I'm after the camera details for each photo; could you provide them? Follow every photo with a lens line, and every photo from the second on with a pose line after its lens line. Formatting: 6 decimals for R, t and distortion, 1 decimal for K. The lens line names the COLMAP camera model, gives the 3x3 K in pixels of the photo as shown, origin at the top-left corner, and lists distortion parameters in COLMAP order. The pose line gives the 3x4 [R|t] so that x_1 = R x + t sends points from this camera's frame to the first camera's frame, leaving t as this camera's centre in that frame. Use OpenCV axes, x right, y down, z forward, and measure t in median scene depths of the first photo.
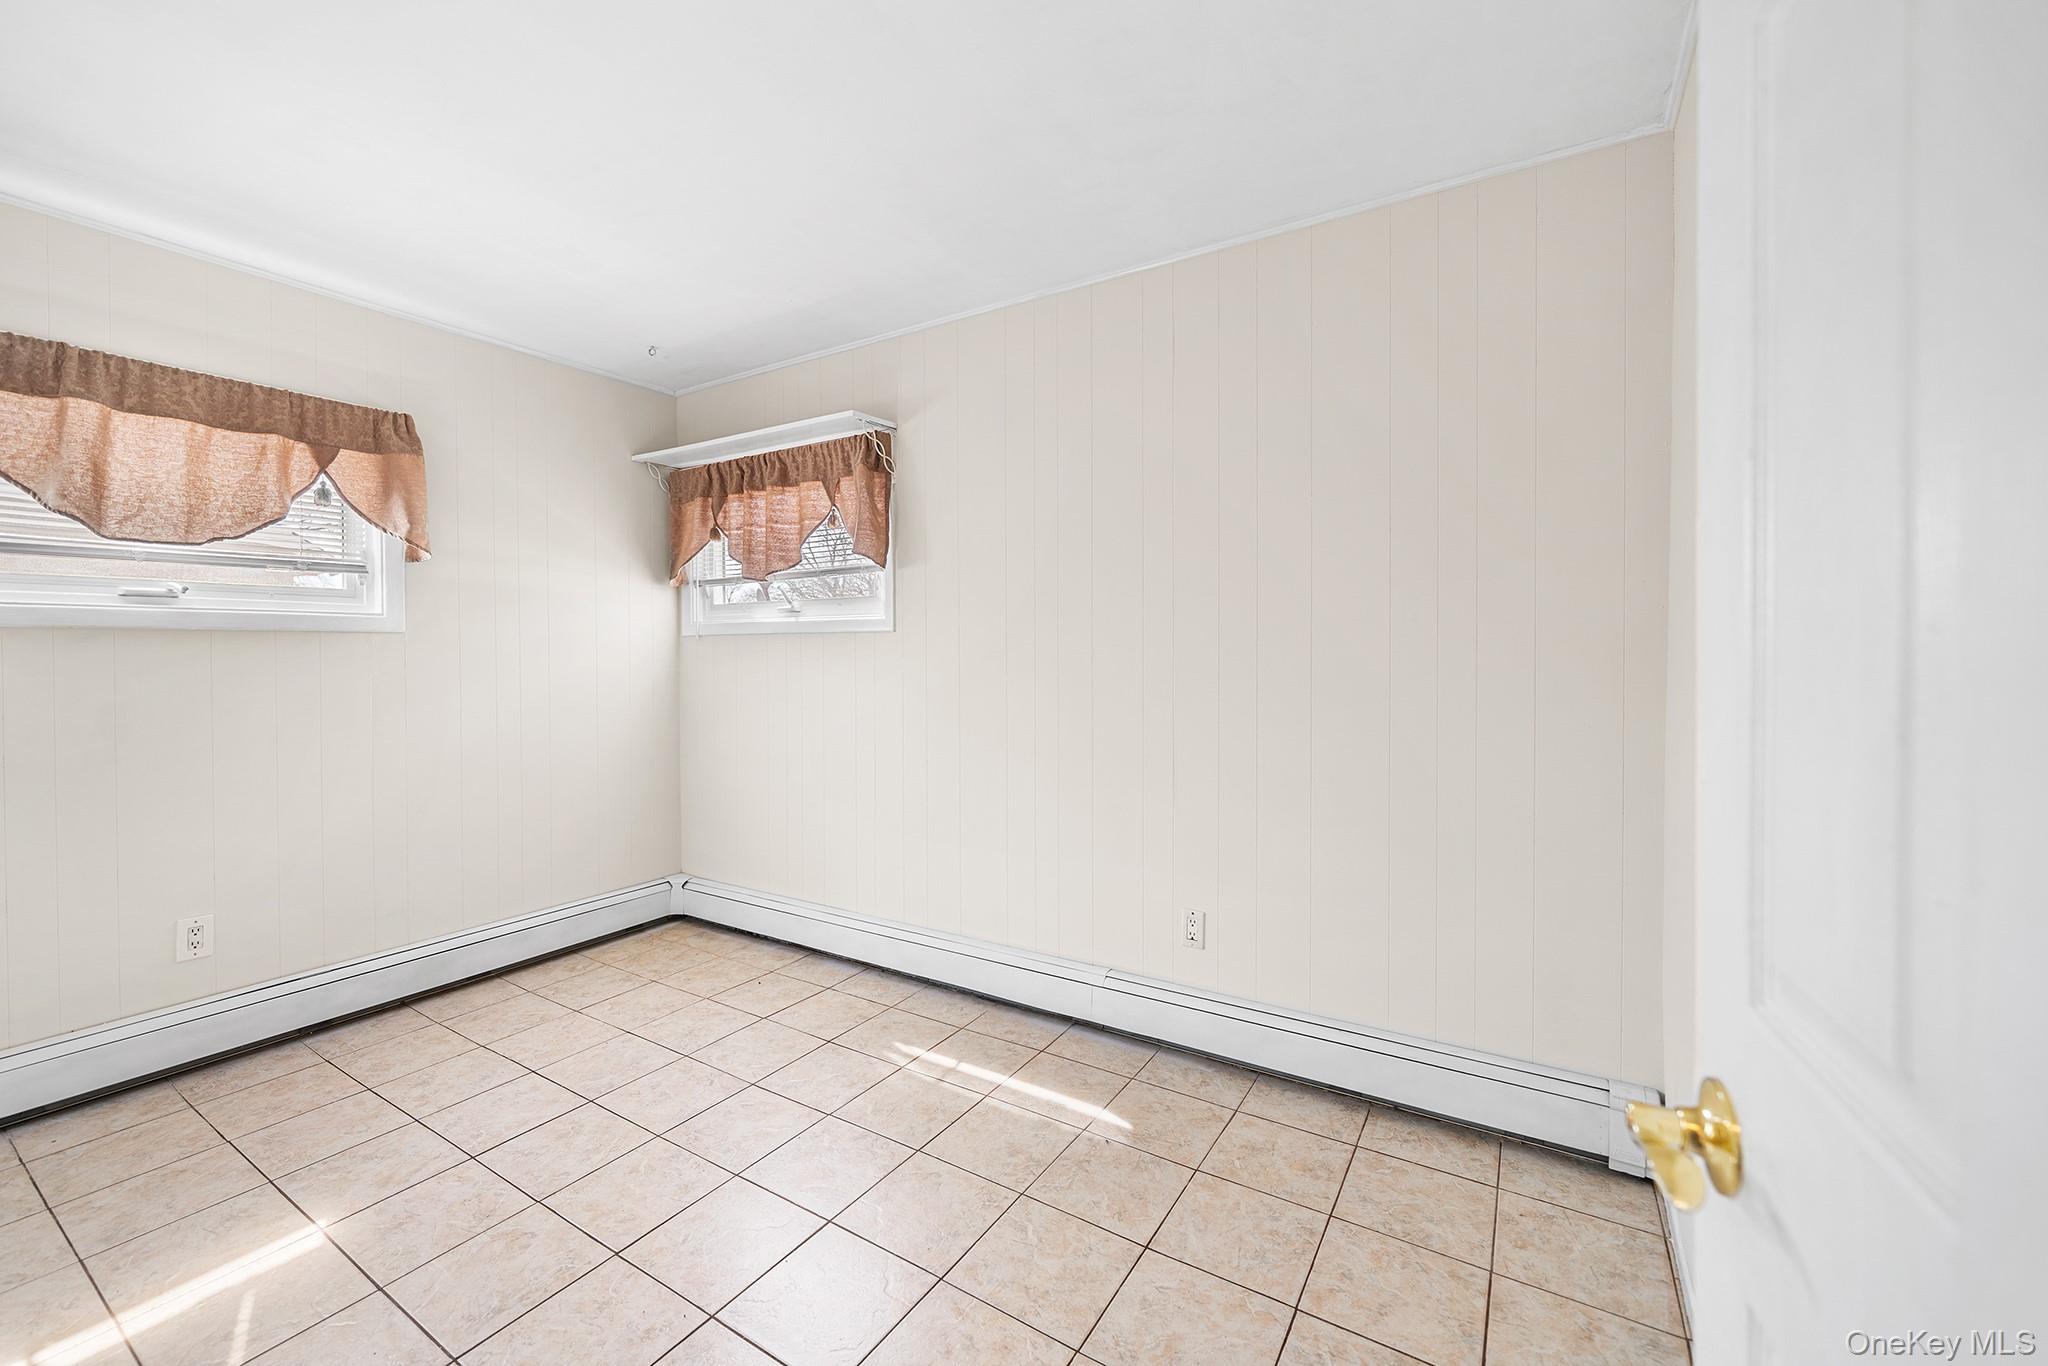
lens RADIAL K [[809.8, 0, 1009.2], [0, 809.8, 672.8], [0, 0, 1]] dist [0.000140, -0.000060]
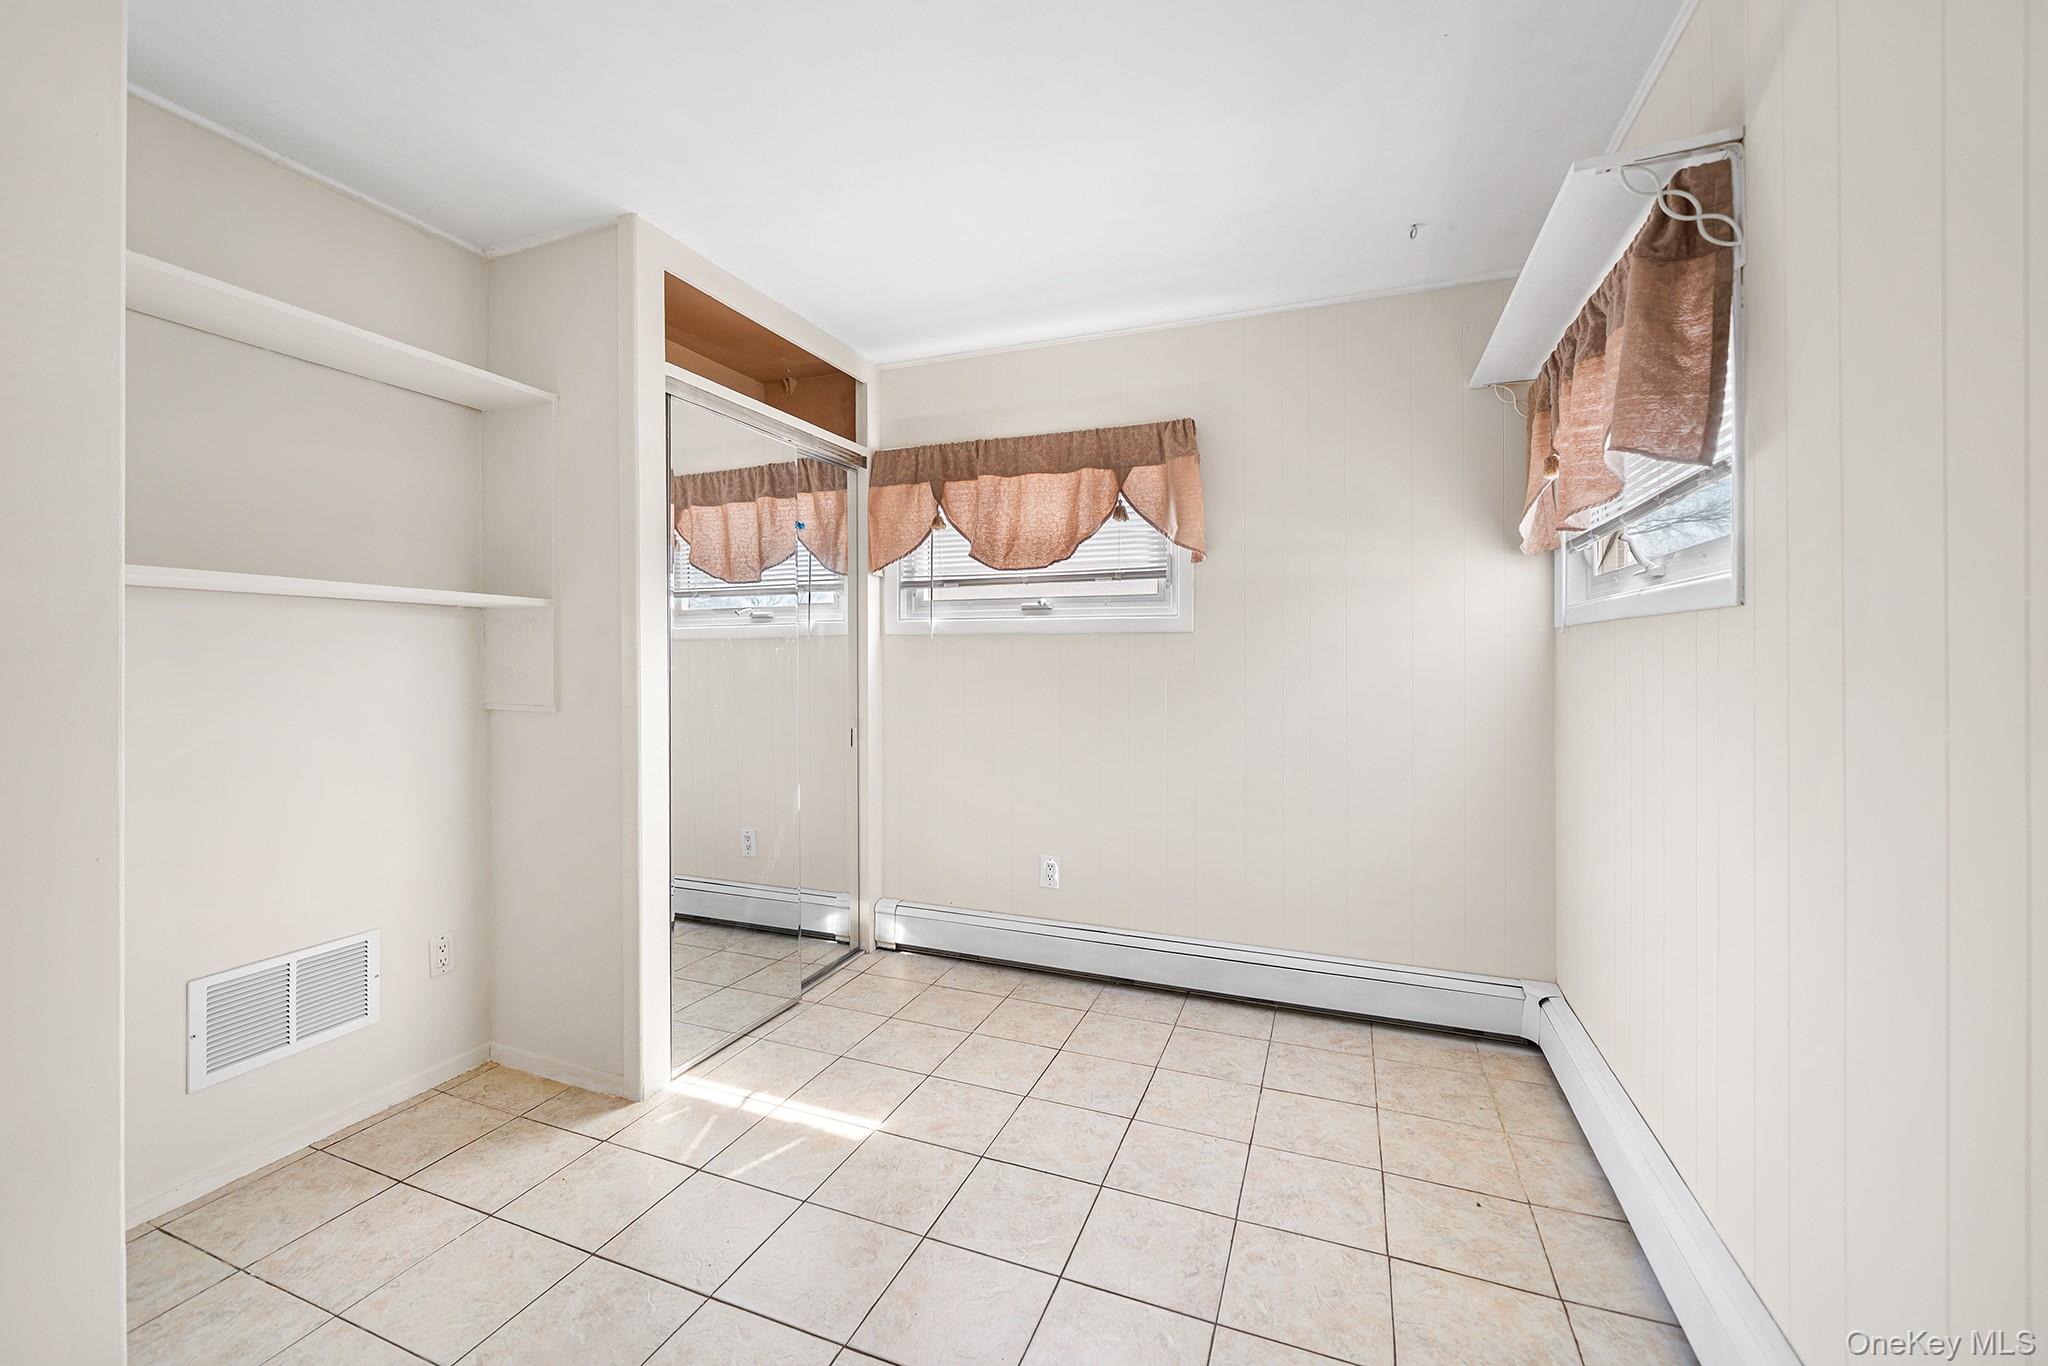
lens RADIAL K [[835.8, 0, 1018.5], [0, 835.8, 656.0], [0, 0, 1]] dist [0.000236, 0.000072]
pose [[0.192411, 0.008024, -0.981282, 0.266068], [-0.026419, 0.999646, 0.002994, -0.017427], [0.980959, 0.025349, 0.192555, 0.625632]]
